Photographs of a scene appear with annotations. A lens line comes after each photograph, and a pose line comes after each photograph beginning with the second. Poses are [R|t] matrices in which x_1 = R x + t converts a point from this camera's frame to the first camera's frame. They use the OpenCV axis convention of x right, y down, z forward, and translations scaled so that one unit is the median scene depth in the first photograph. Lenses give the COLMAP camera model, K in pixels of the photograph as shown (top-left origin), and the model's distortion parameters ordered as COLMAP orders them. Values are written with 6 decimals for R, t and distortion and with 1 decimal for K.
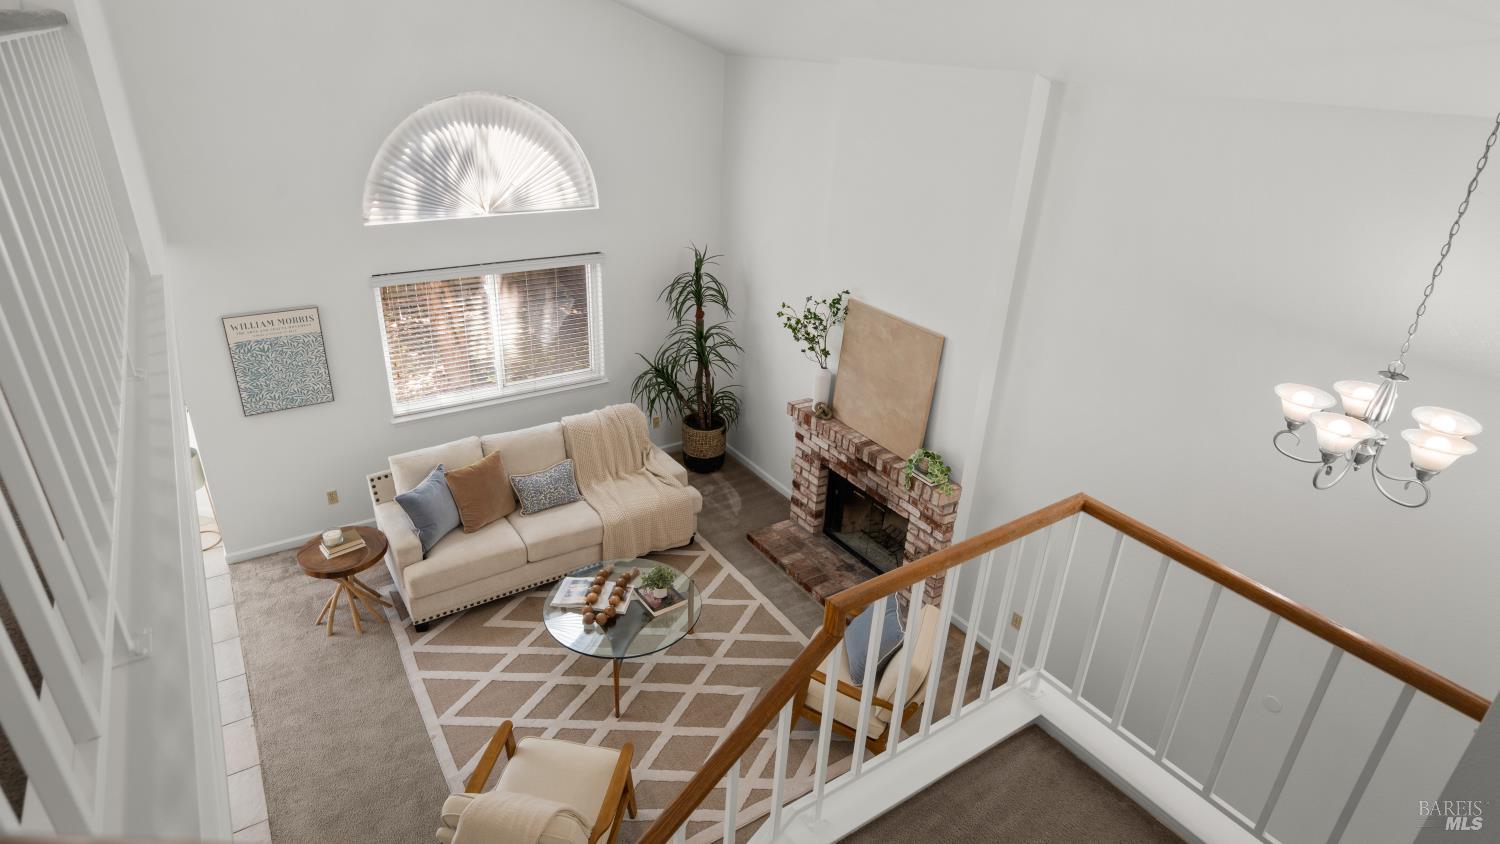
lens RADIAL K [[798.5, 0, 750.3], [0, 798.5, 435.6], [0, 0, 1]] dist [0.002208, 0.000165]
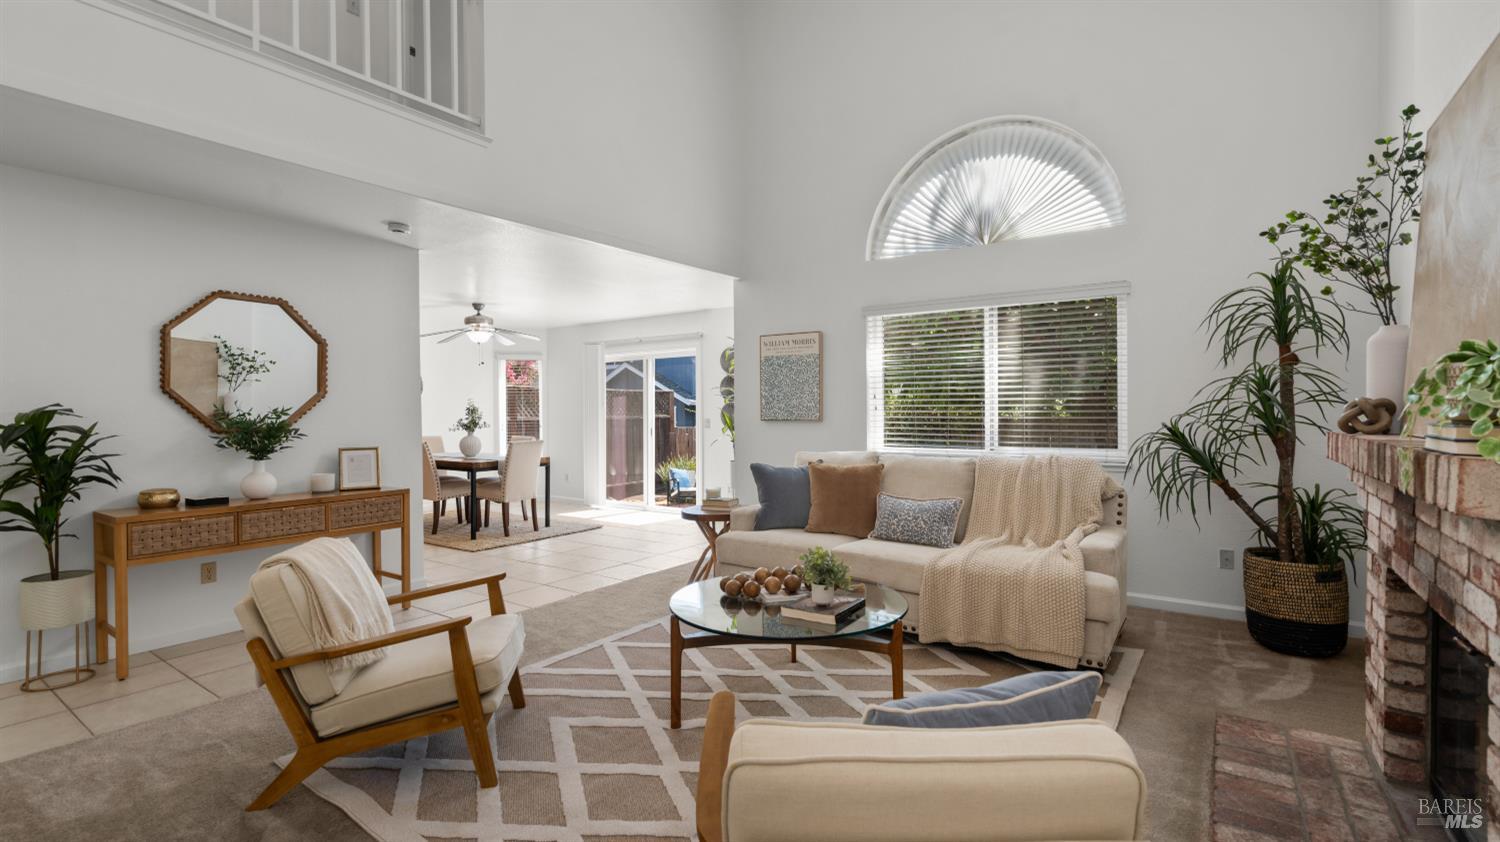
lens RADIAL K [[676.5, 0, 747.5], [0, 676.5, 417.3], [0, 0, 1]] dist [-0.002523, 0.001269]
pose [[0.359091, -0.038813, -0.932495, 0.311470], [-0.390771, 0.901088, -0.187986, 0.166468], [0.847556, 0.431896, 0.308405, 0.628071]]
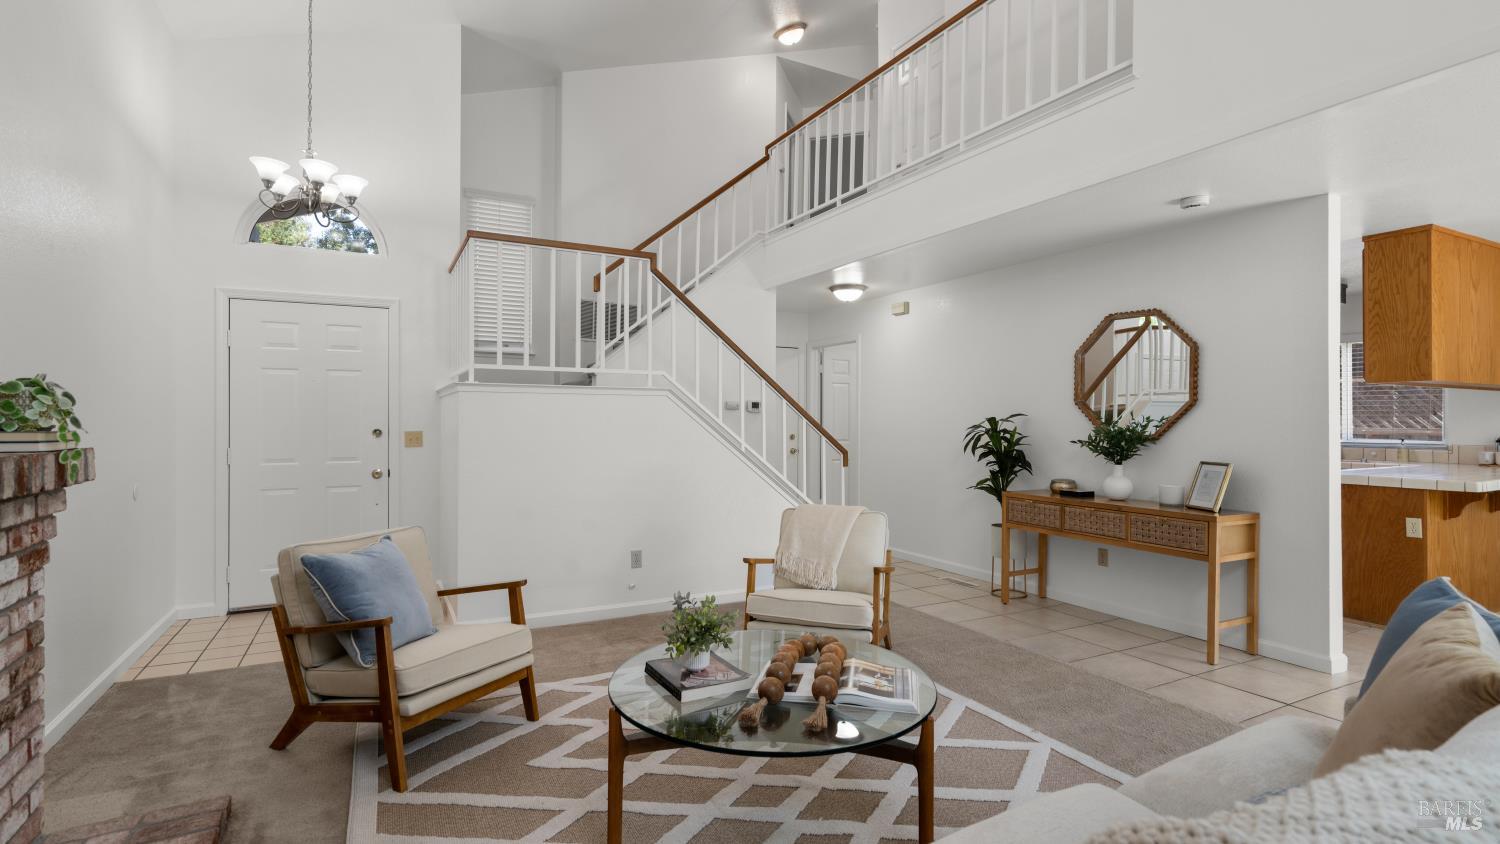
lens RADIAL K [[710.4, 0, 750.0], [0, 710.4, 422.0], [0, 0, 1]] dist [-0.002389, -0.000147]
pose [[-0.994386, -0.049127, 0.093714, -0.152626], [-0.002052, 0.894469, 0.447126, -0.105292], [-0.105790, 0.444423, -0.889548, 1.129153]]
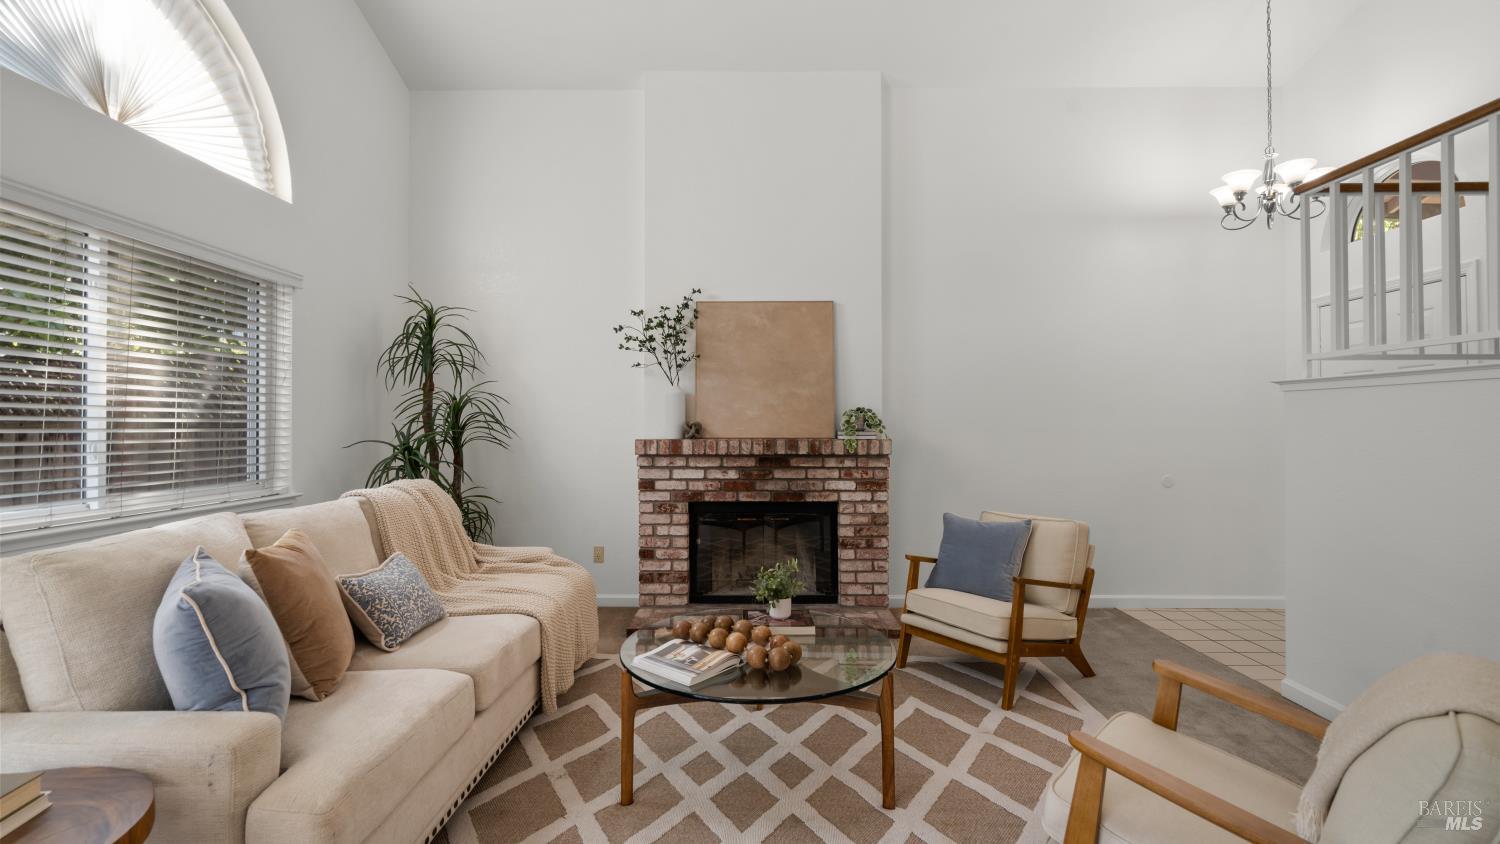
lens RADIAL K [[676.5, 0, 747.5], [0, 676.5, 418.3], [0, 0, 1]] dist [-0.002523, 0.001269]
pose [[0.572431, -0.039401, 0.819006, -0.477288], [0.387592, 0.893208, -0.227931, 0.148475], [-0.722561, 0.447915, 0.526571, 0.577551]]
